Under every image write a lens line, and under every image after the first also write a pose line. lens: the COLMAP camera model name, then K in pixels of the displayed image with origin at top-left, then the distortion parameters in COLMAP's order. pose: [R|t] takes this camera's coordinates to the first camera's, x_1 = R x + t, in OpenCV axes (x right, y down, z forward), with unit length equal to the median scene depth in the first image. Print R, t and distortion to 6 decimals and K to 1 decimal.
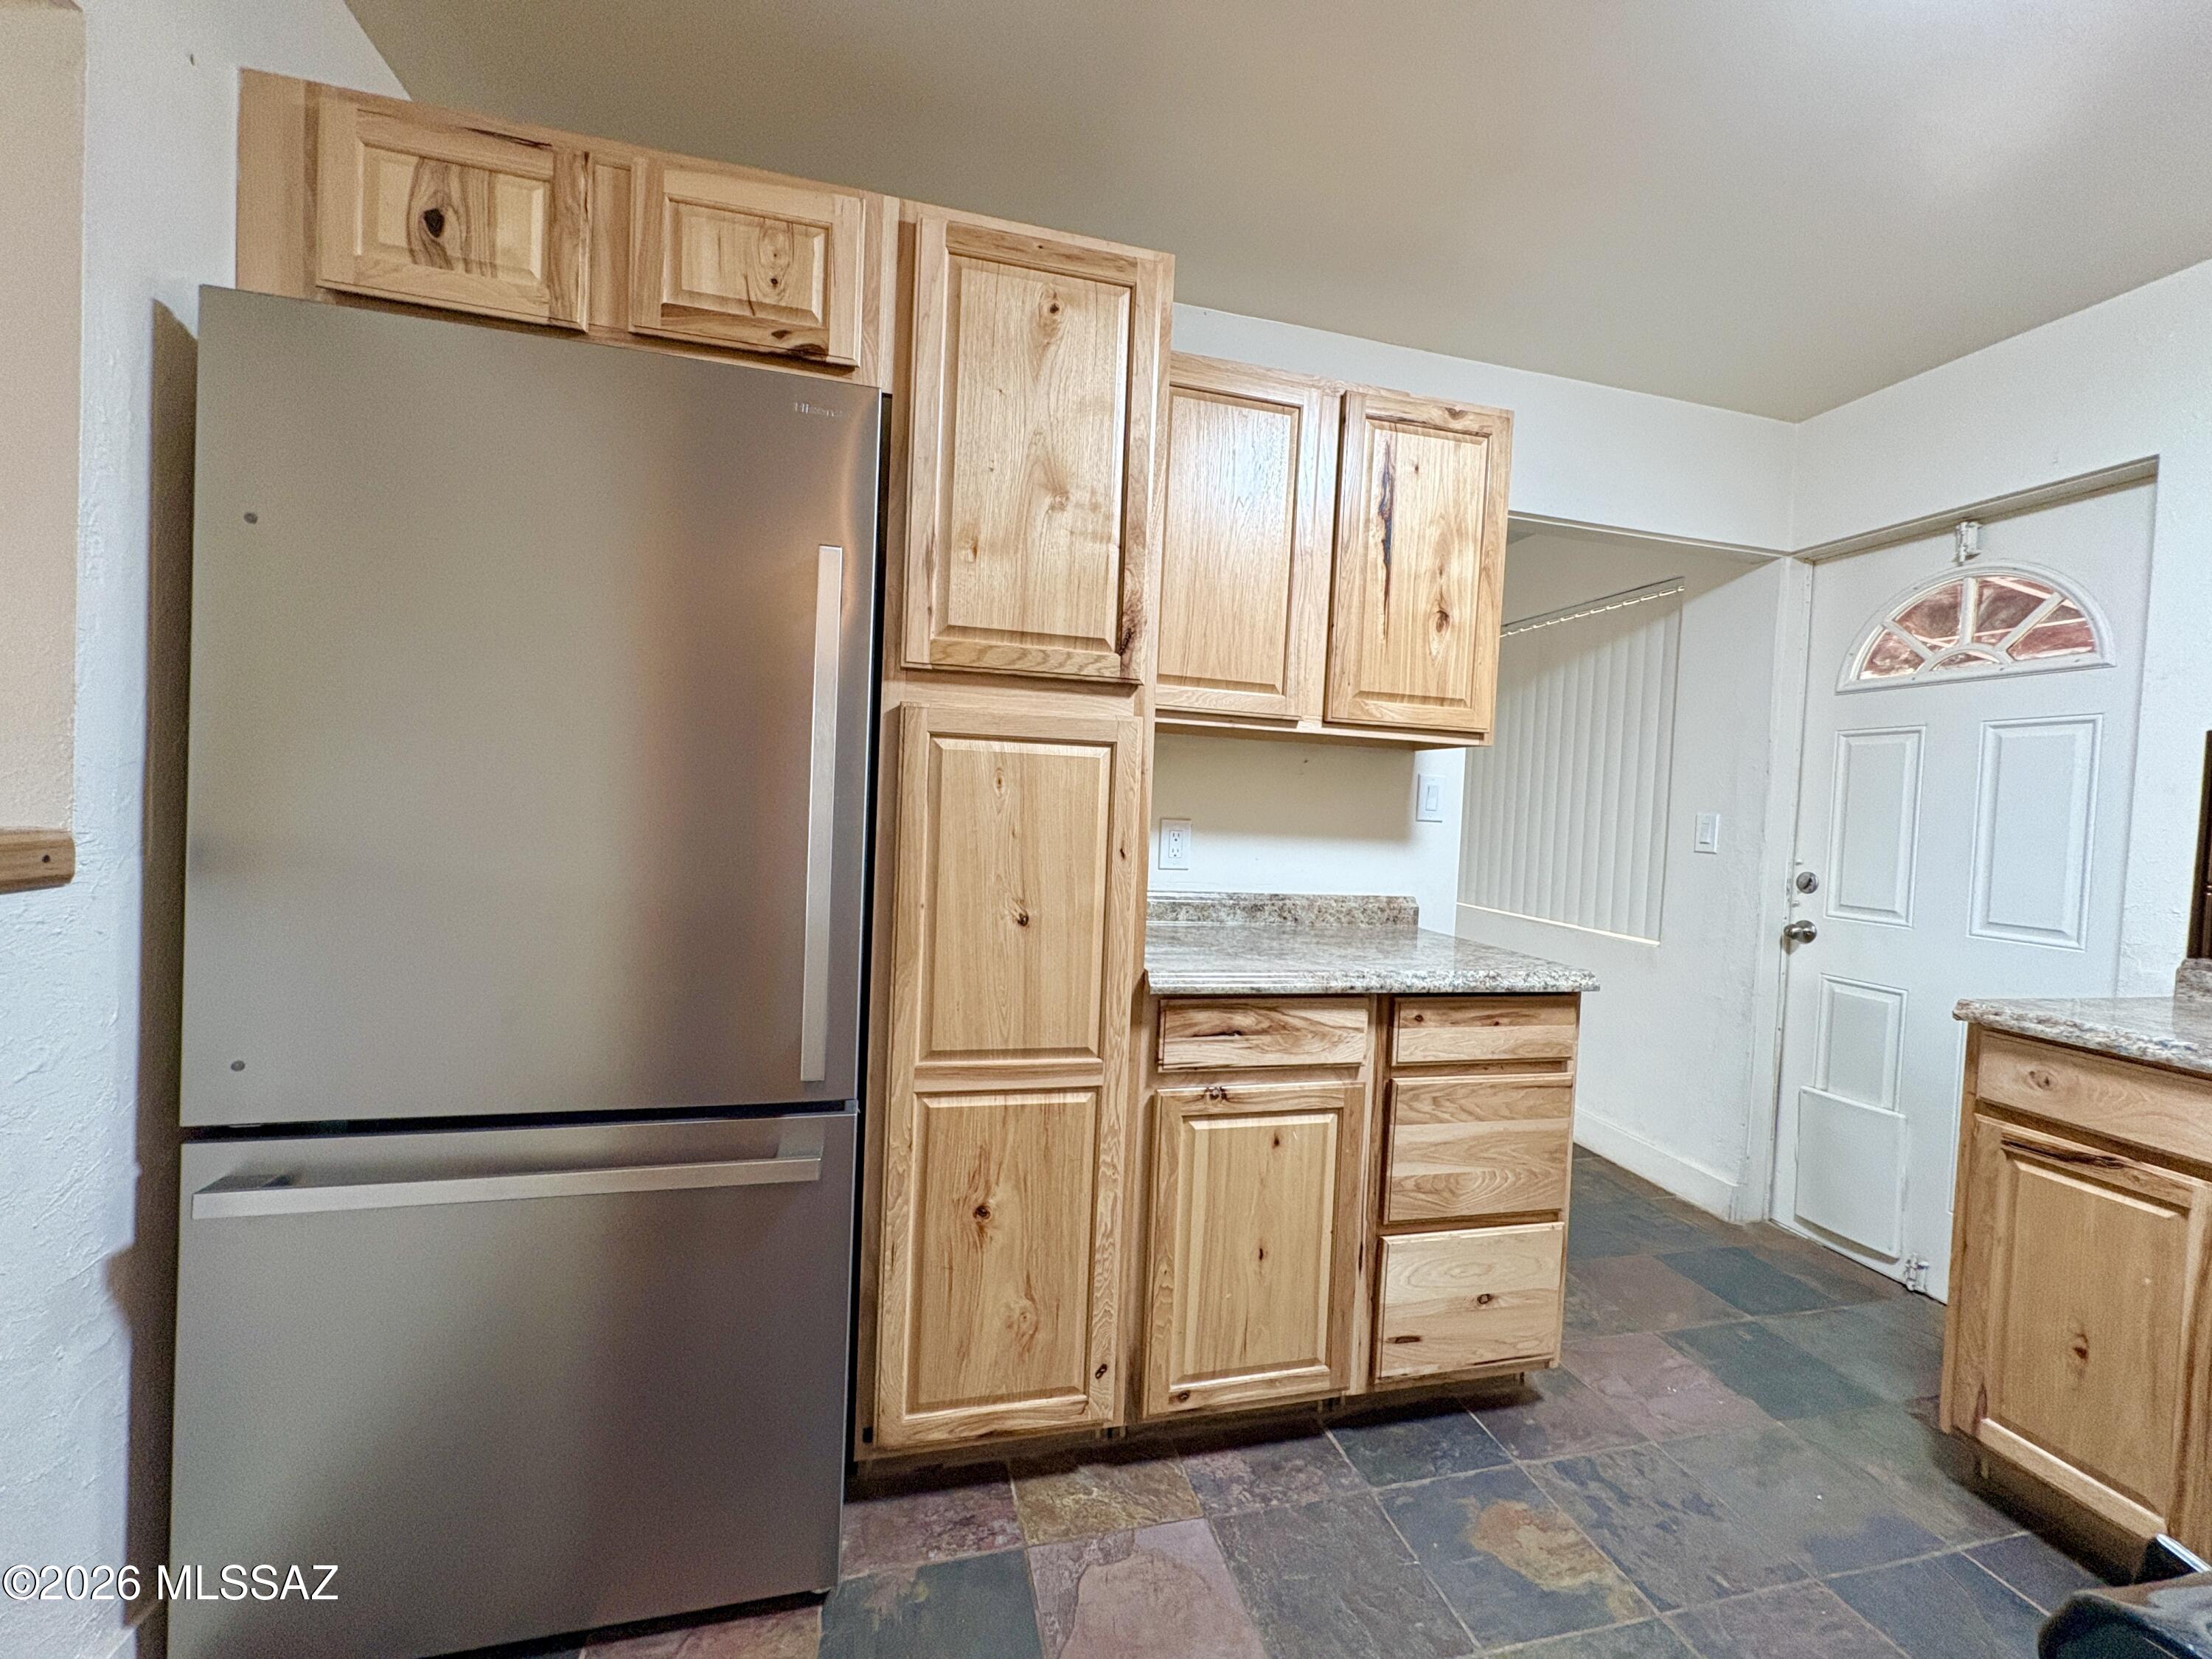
lens RADIAL K [[878.5, 0, 1107.1], [0, 878.5, 827.3], [0, 0, 1]] dist [-0.000386, 0.000574]
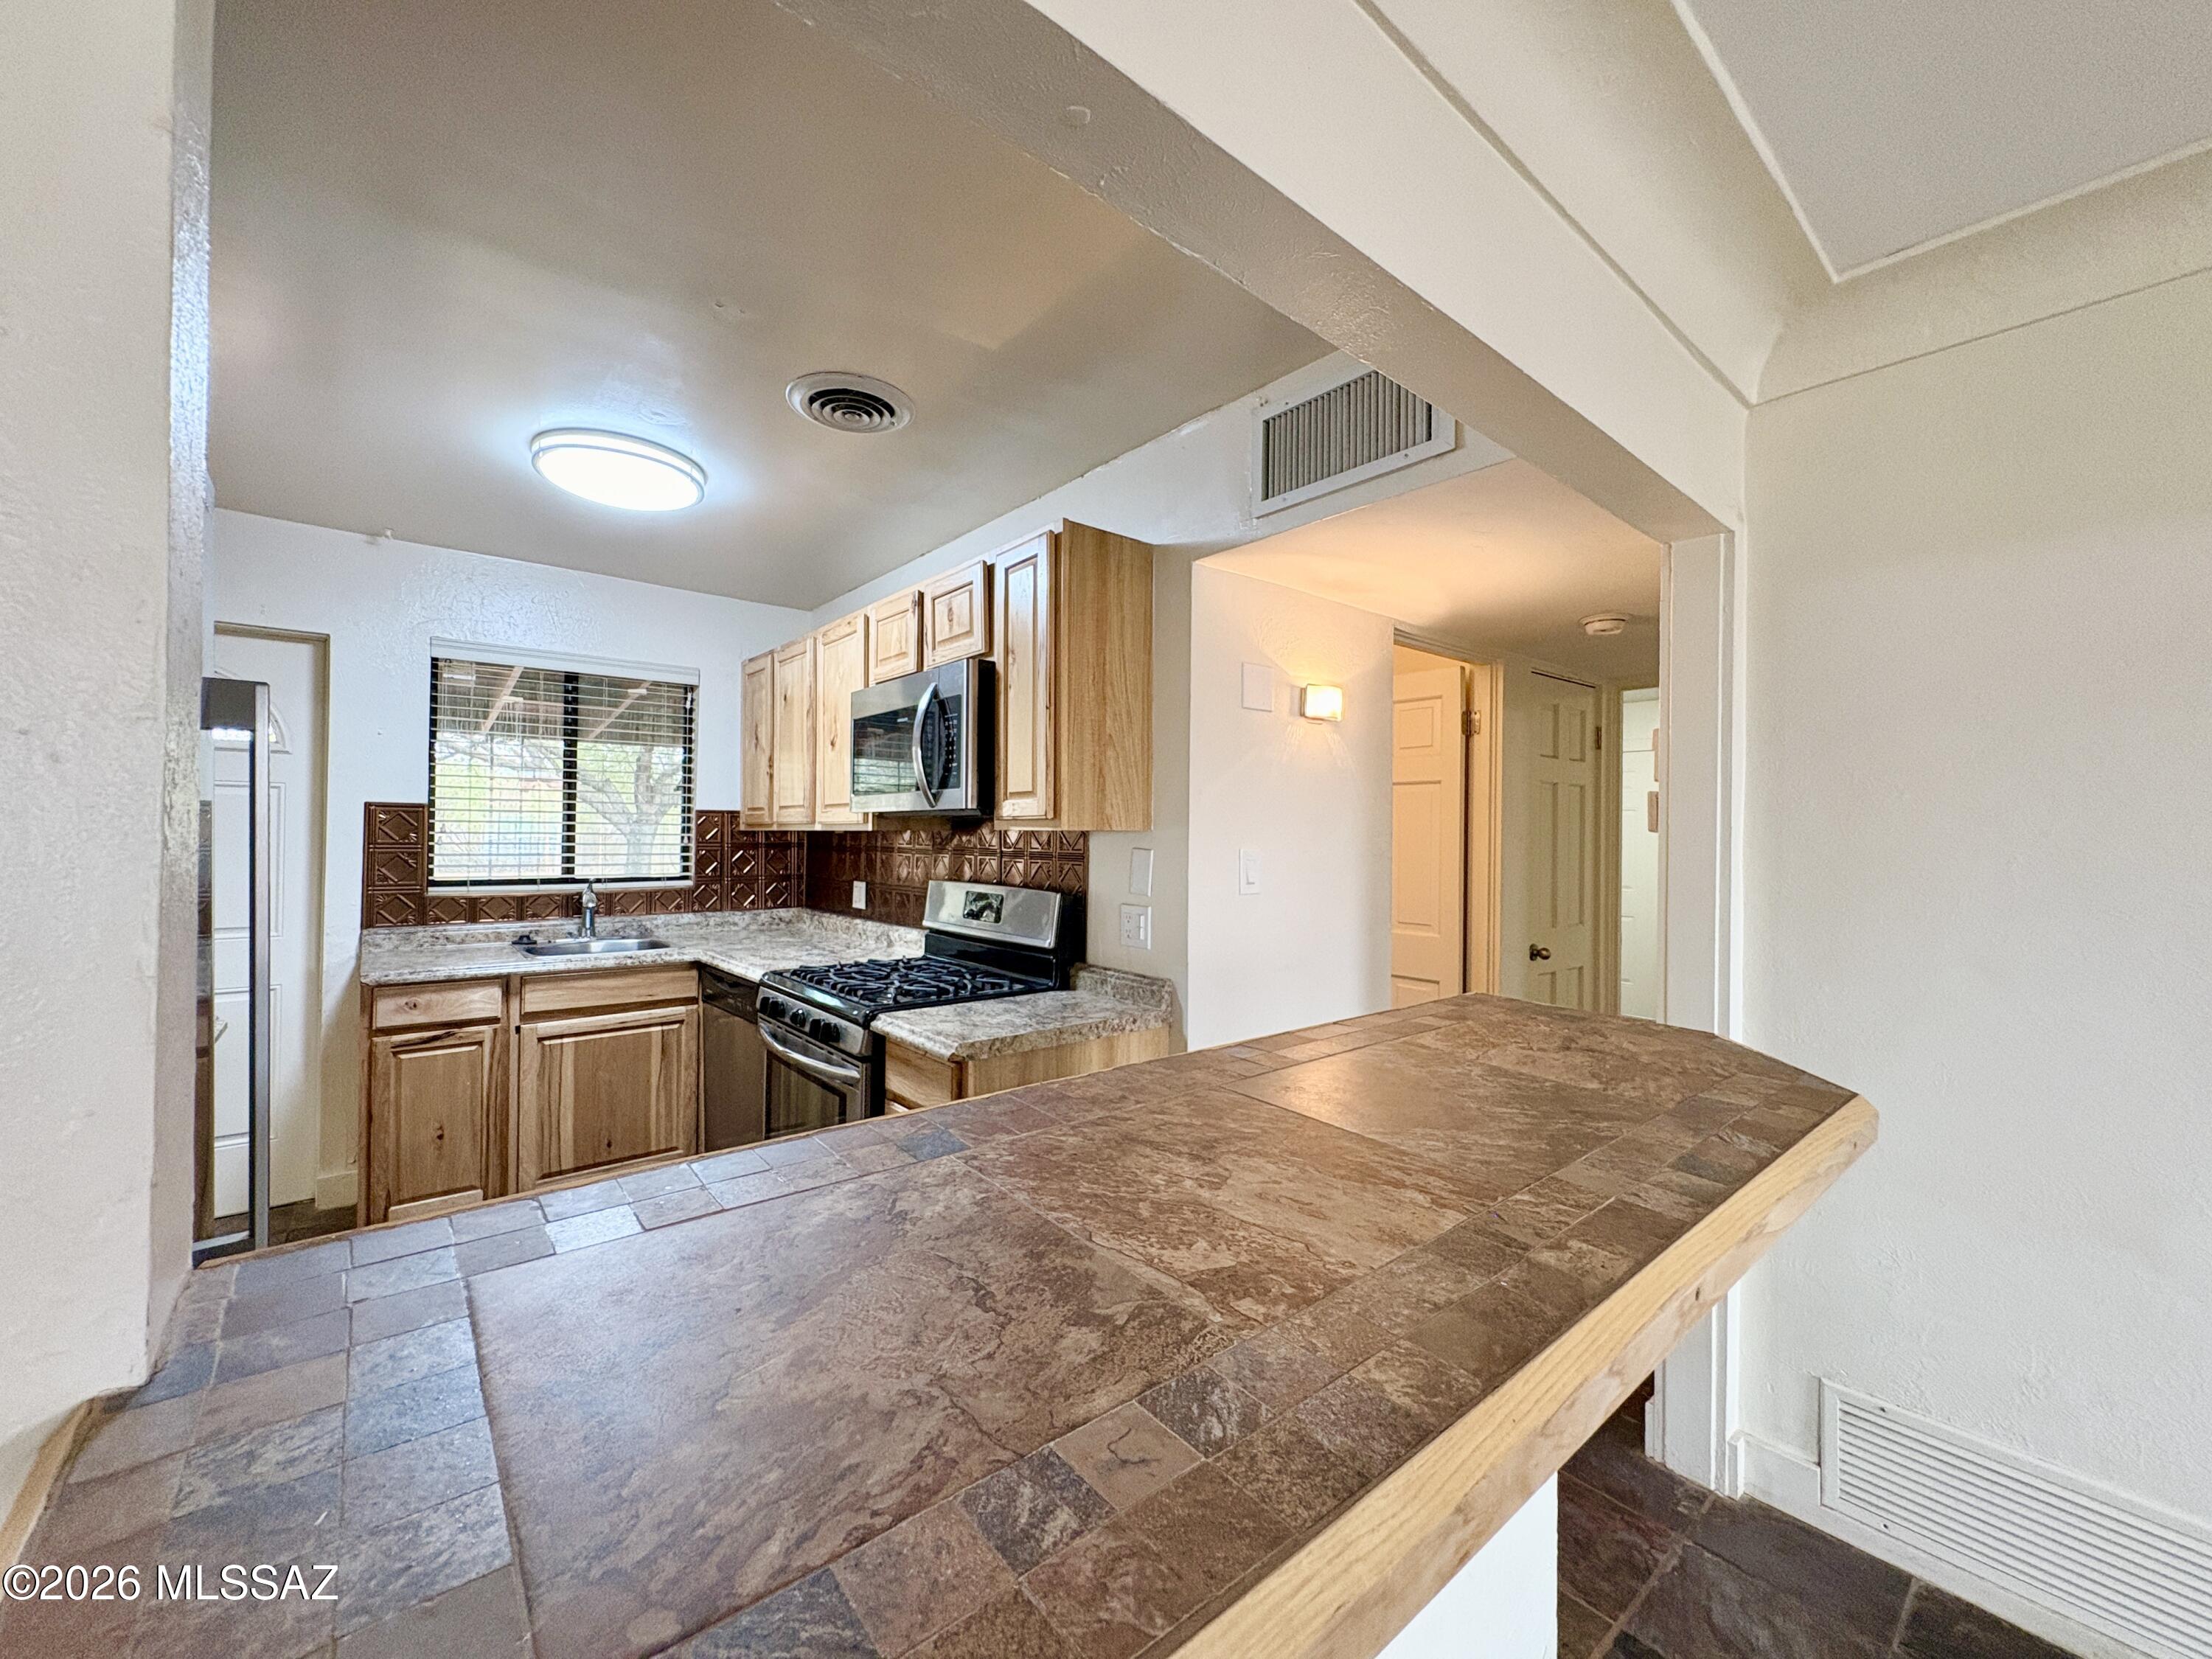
lens RADIAL K [[878.5, 0, 1106.5], [0, 878.5, 827.5], [0, 0, 1]] dist [-0.000386, 0.000574]
pose [[-0.433541, -0.043634, 0.900077, -1.172889], [-0.006109, 0.998946, 0.045484, -0.171077], [-0.901113, 0.014221, -0.433351, 0.478235]]
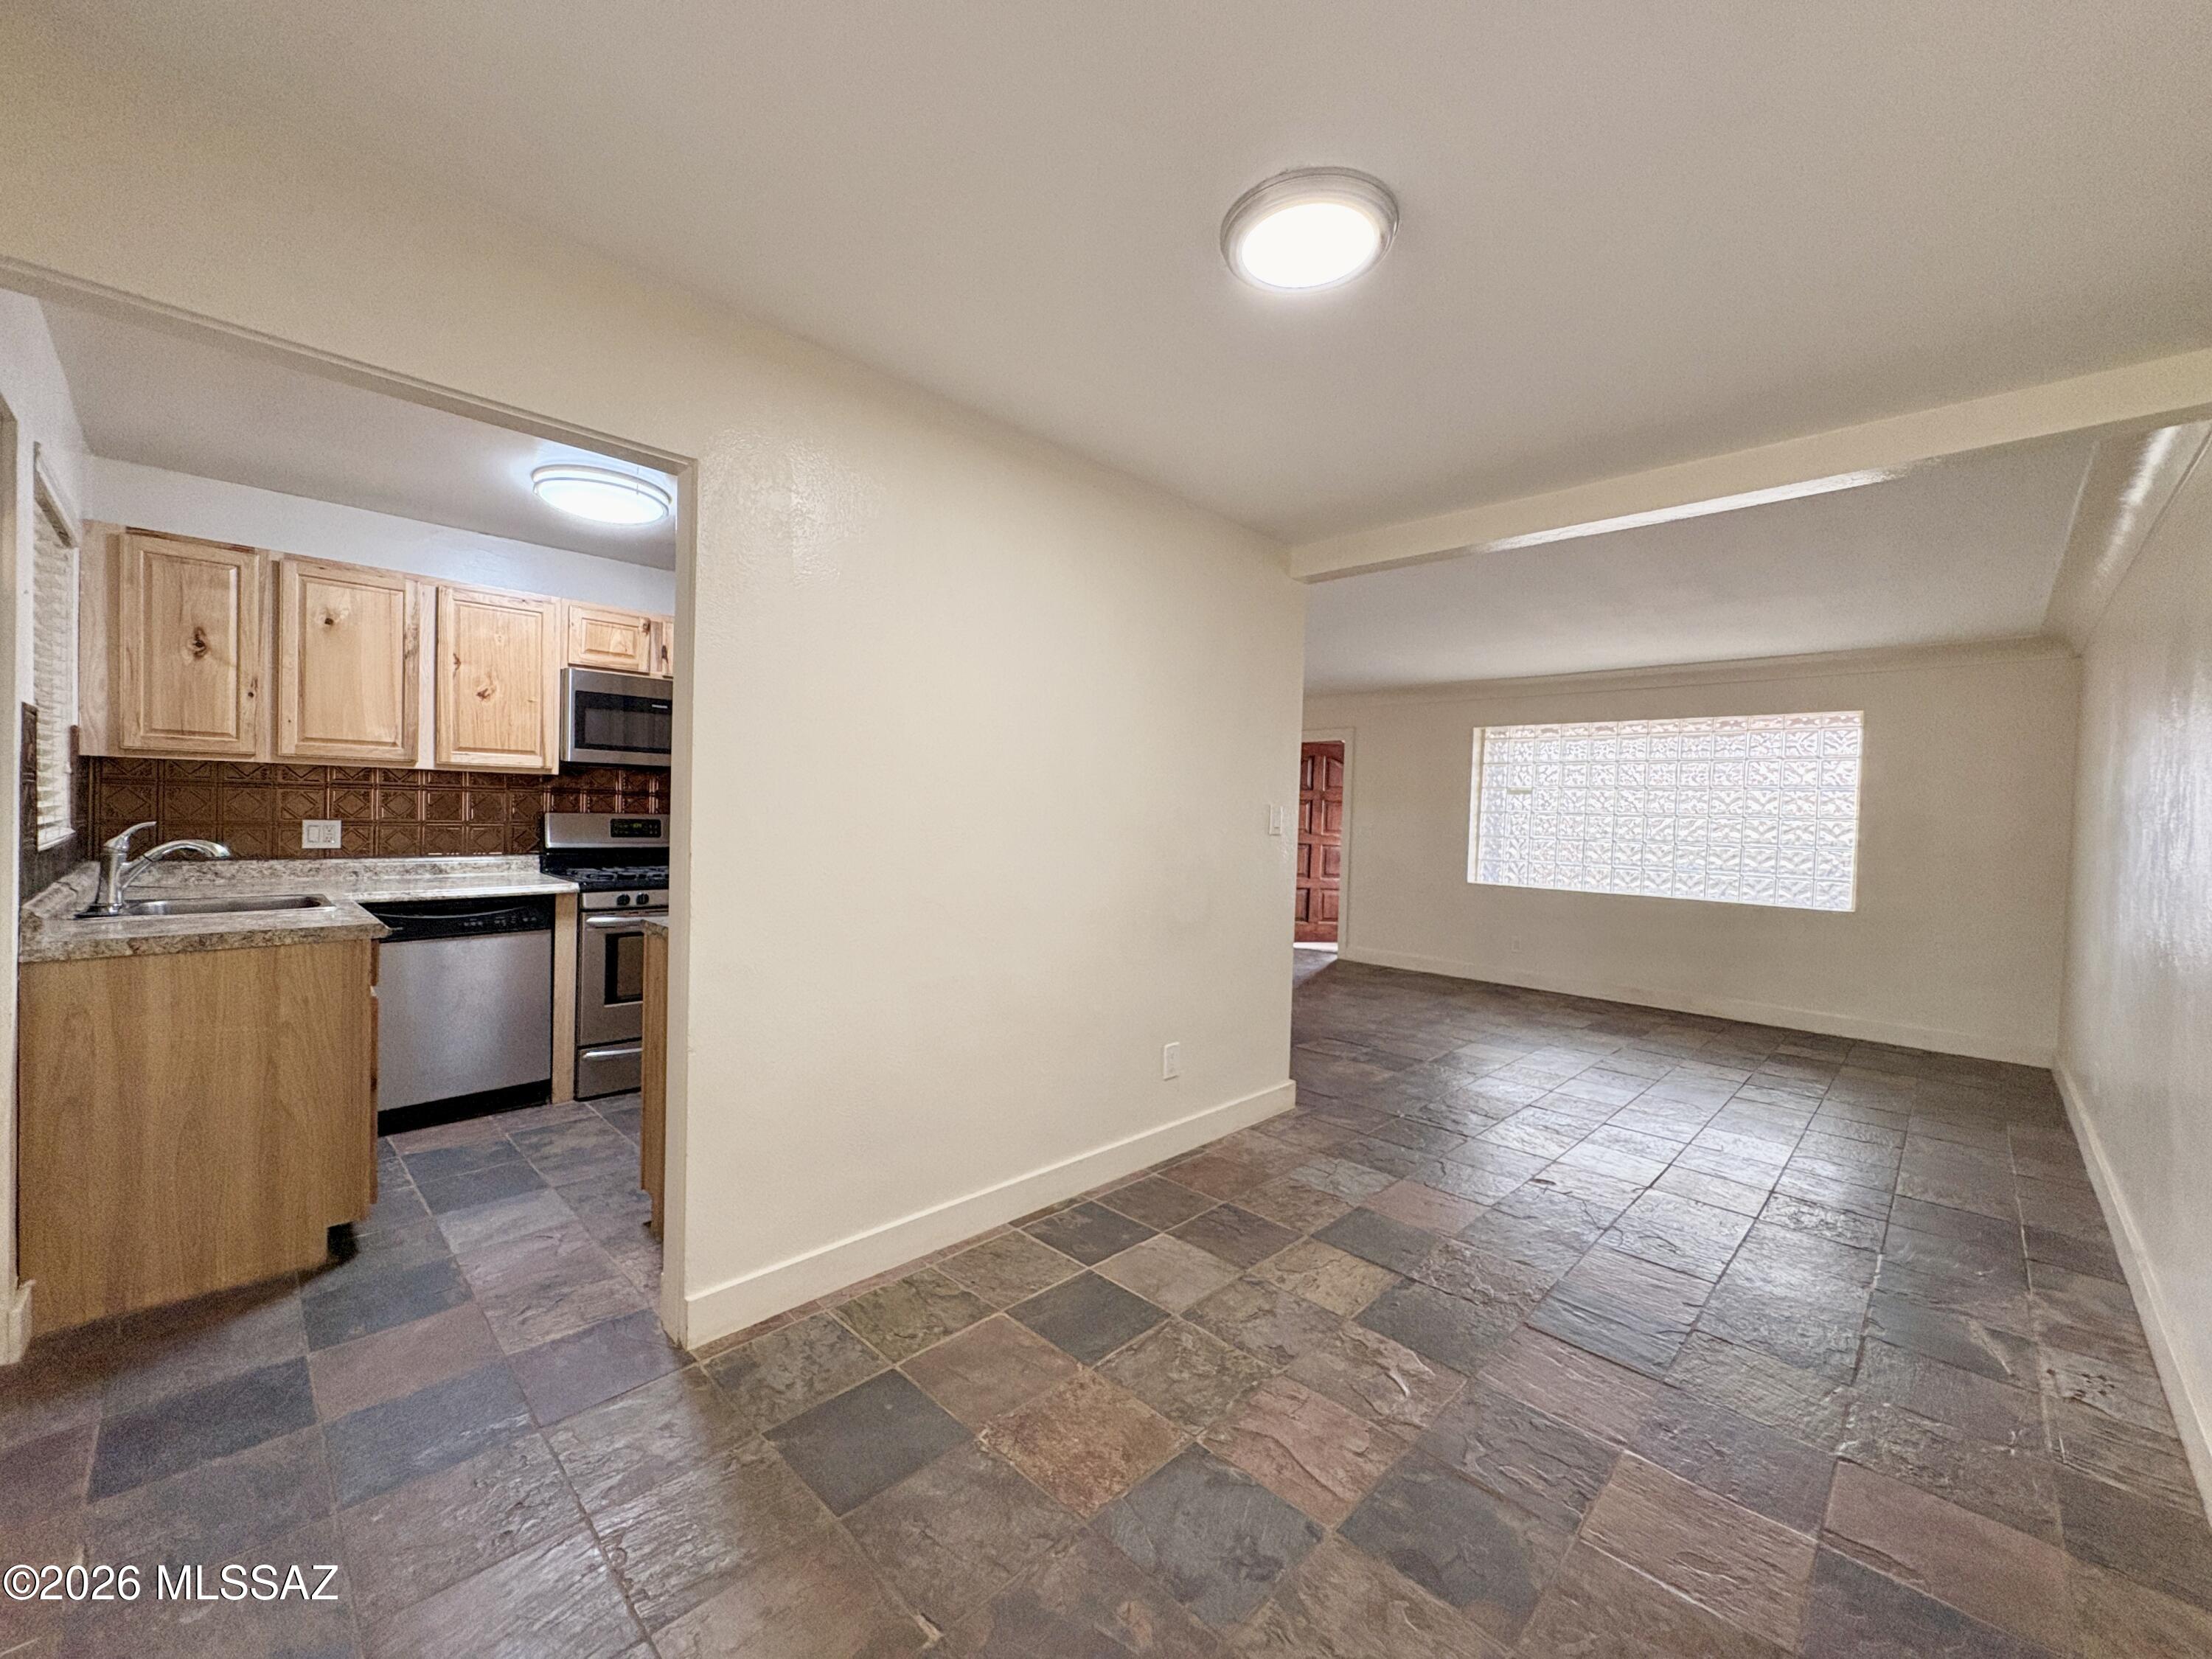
lens RADIAL K [[878.5, 0, 1107.9], [0, 878.5, 827.9], [0, 0, 1]] dist [-0.000386, 0.000574]
pose [[-0.850732, -0.060864, -0.522063, 0.758272], [-0.082976, 0.996369, 0.019053, -0.098788], [0.519008, 0.059528, -0.852694, 3.056930]]
